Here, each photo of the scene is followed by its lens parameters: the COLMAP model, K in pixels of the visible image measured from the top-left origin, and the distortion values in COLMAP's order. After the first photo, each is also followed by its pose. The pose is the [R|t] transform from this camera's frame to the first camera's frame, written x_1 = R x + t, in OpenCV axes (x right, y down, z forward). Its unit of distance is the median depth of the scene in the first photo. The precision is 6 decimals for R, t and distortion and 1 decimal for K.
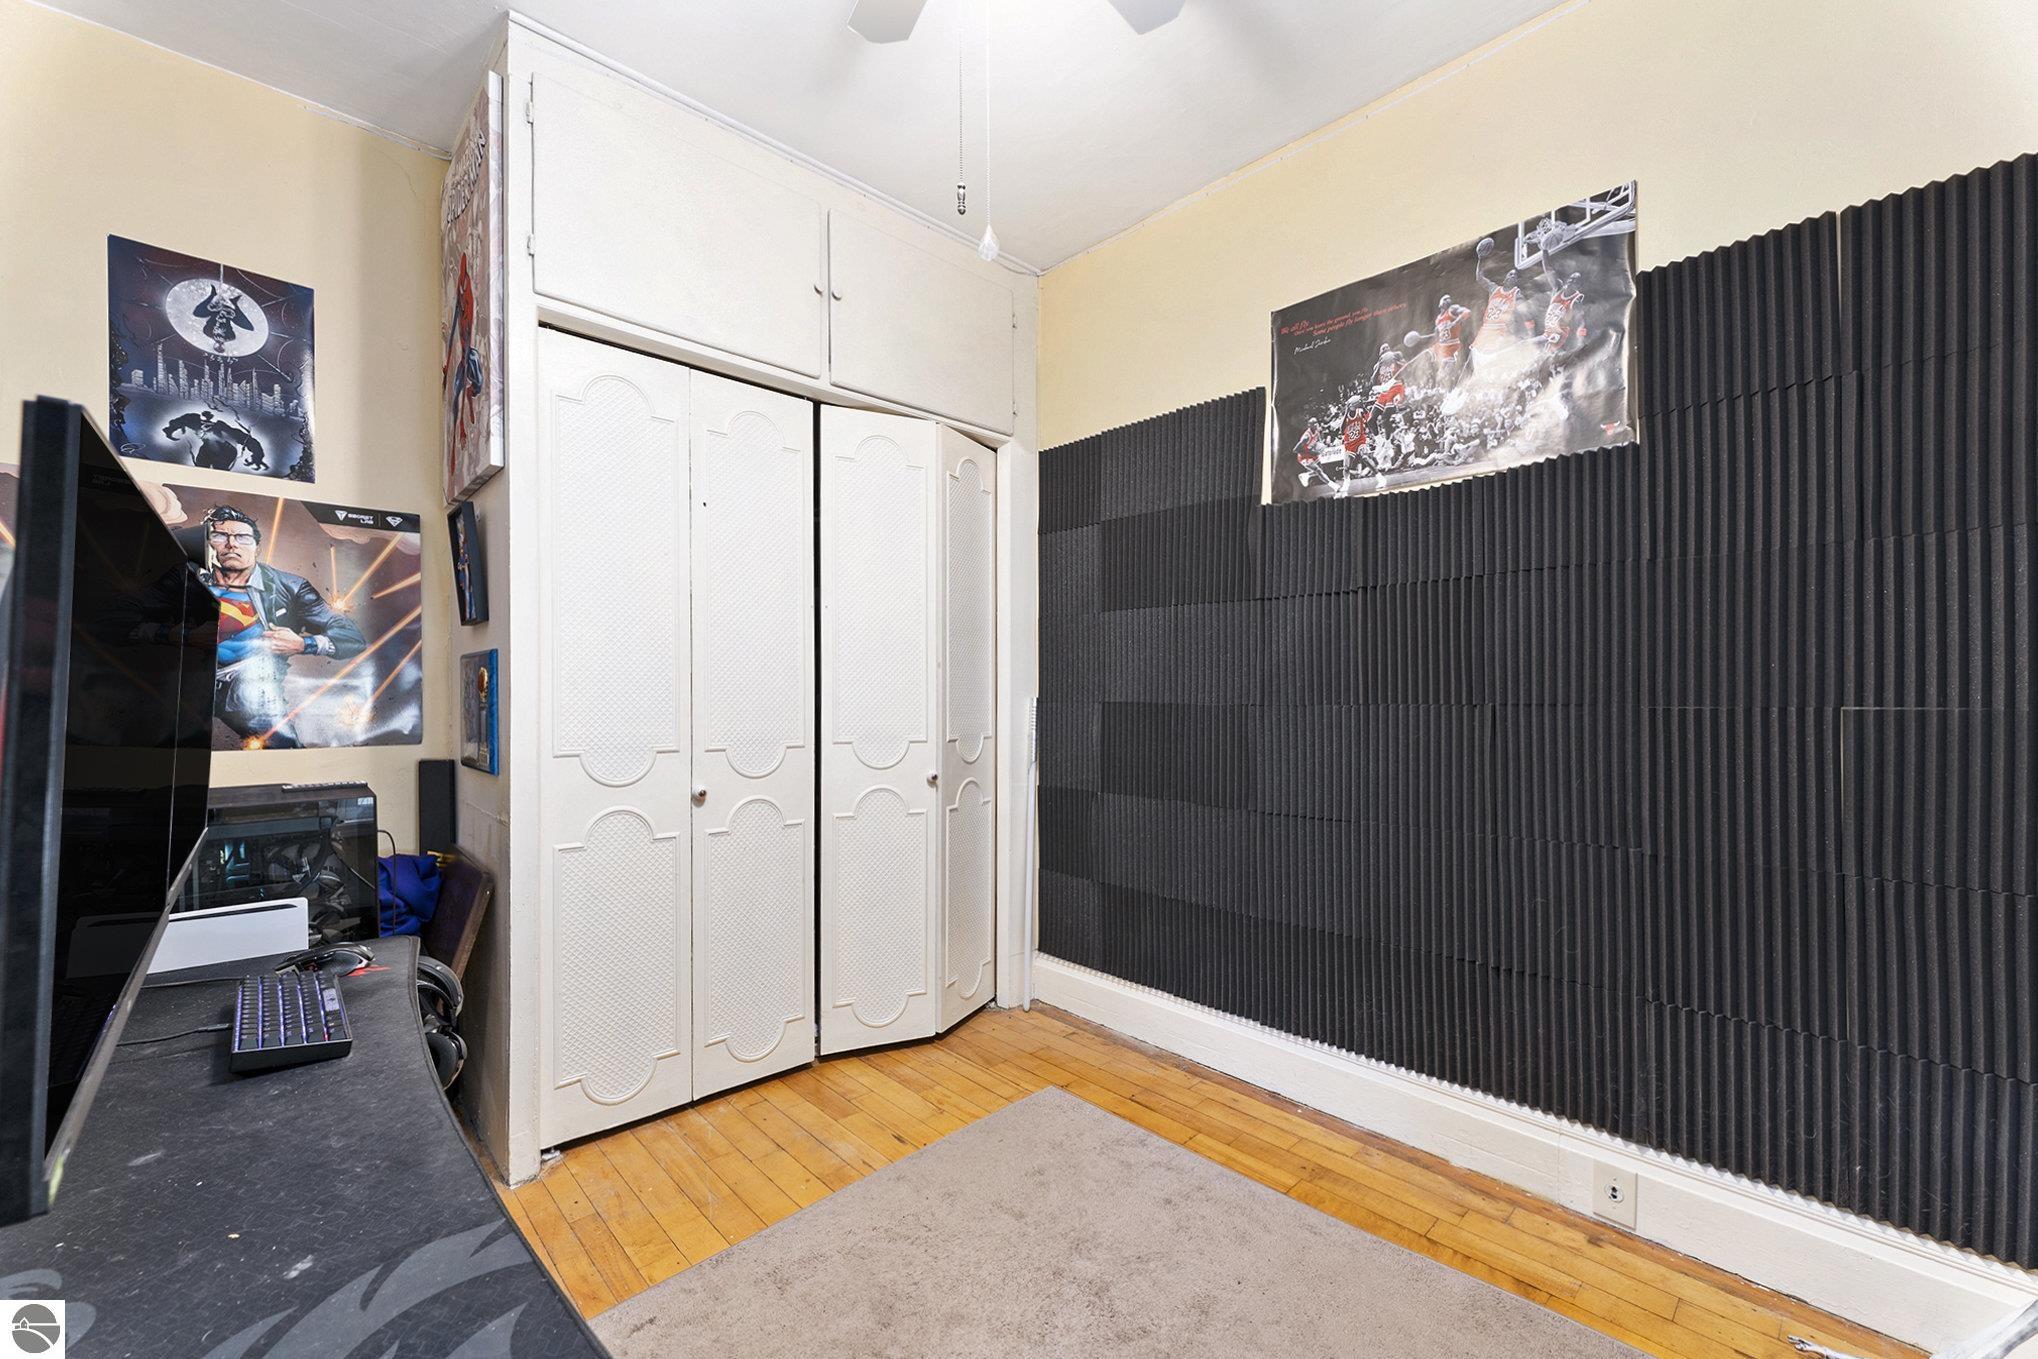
lens RADIAL K [[818.9, 0, 1021.6], [0, 818.9, 684.6], [0, 0, 1]] dist [0.000577, 0.000034]
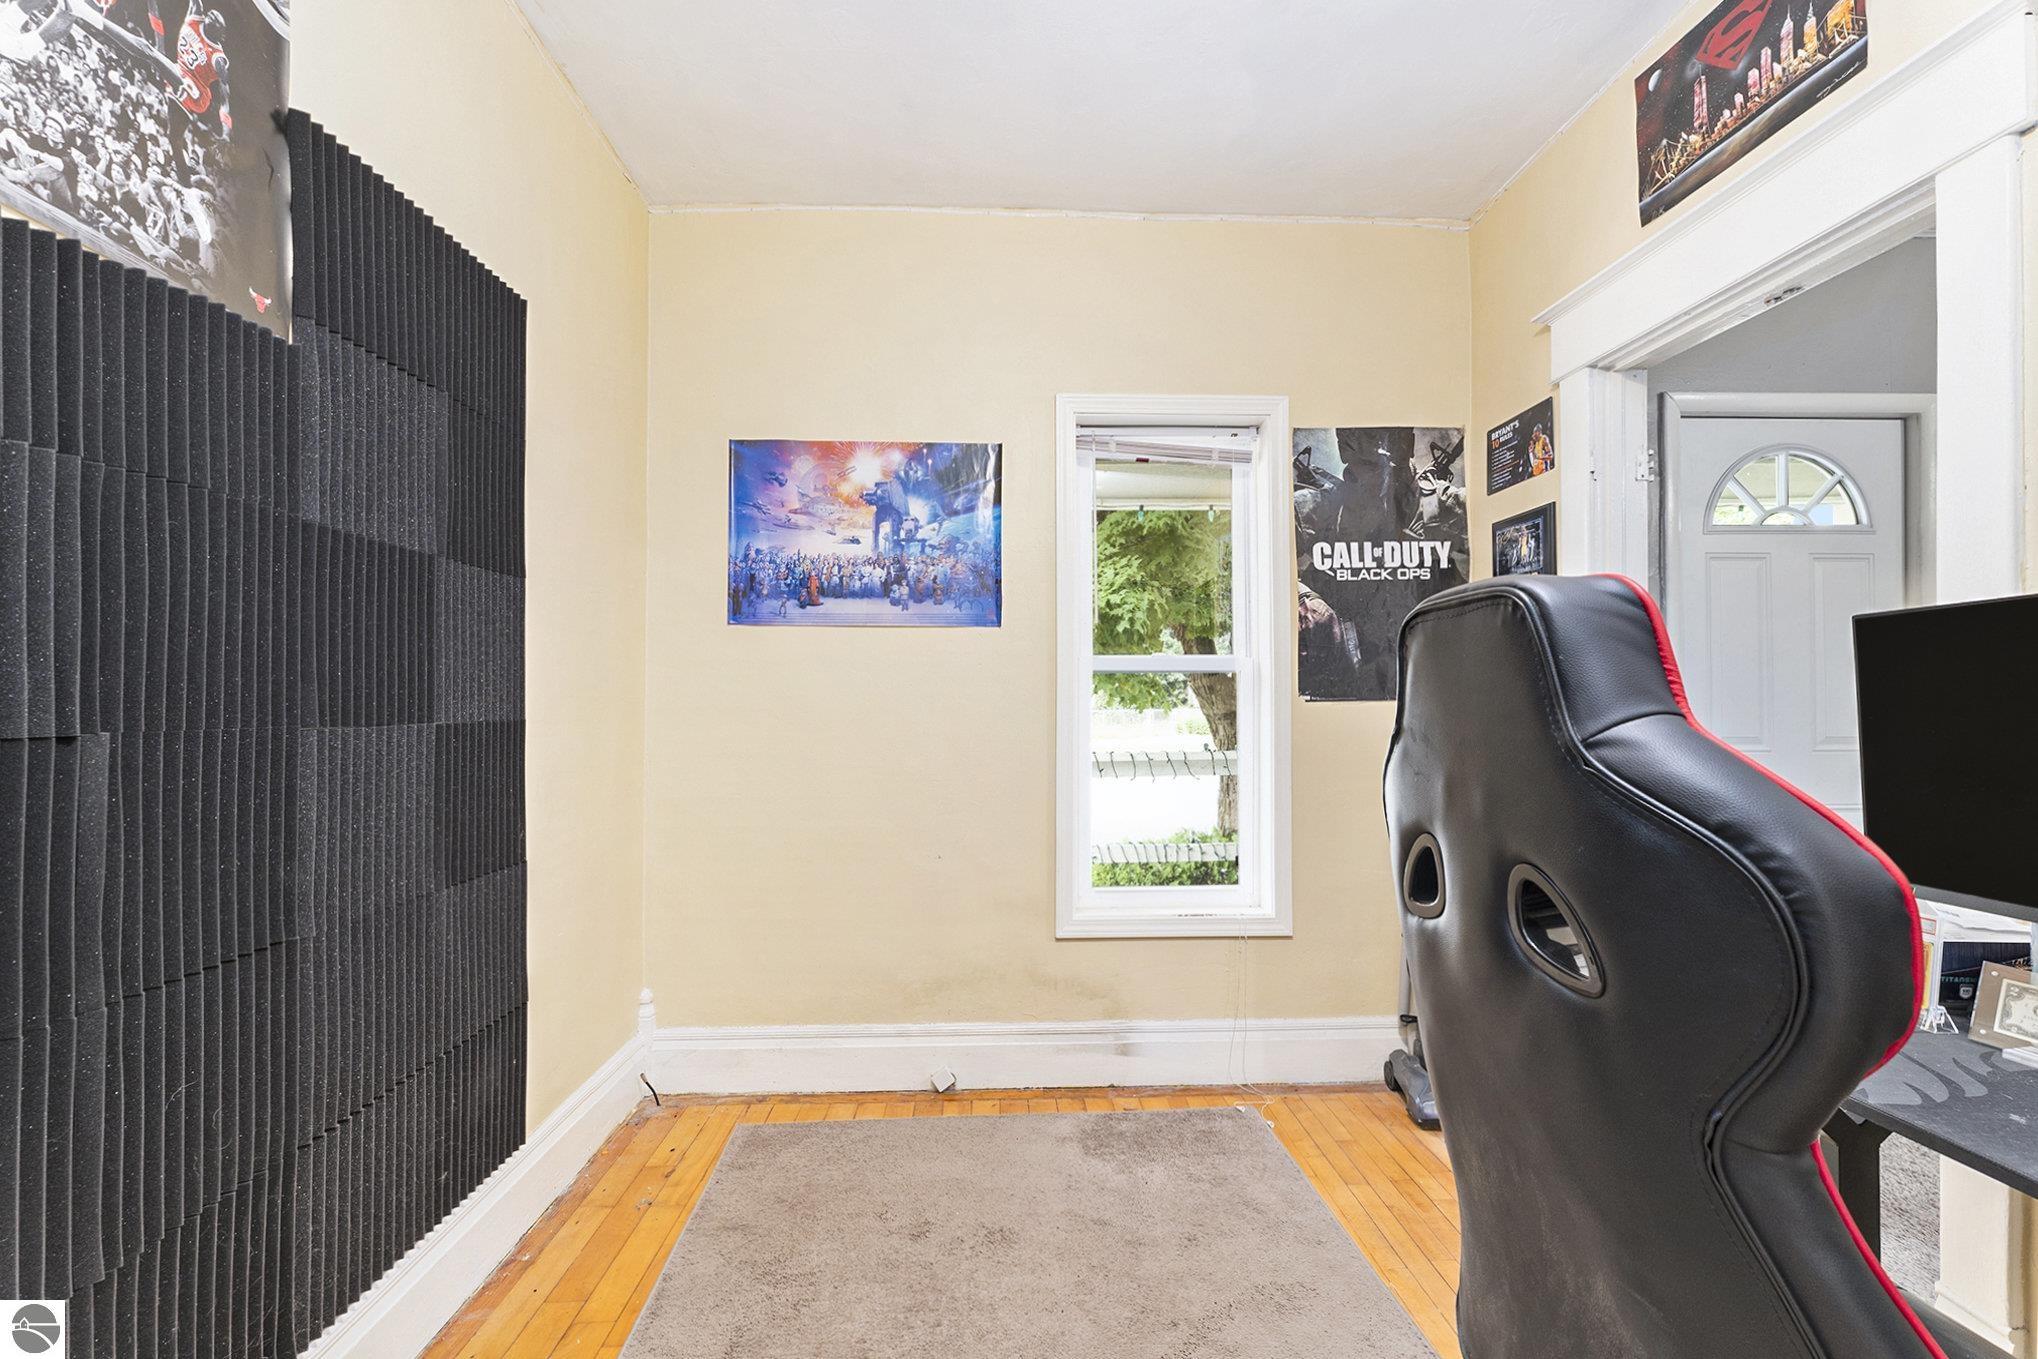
lens RADIAL K [[818.9, 0, 1019.8], [0, 818.9, 685.2], [0, 0, 1]] dist [0.000577, 0.000034]
pose [[-0.752558, 0.003916, 0.658515, -0.166857], [-0.006062, 0.999899, -0.012874, 0.004121], [-0.658498, -0.013680, -0.752458, 1.003008]]
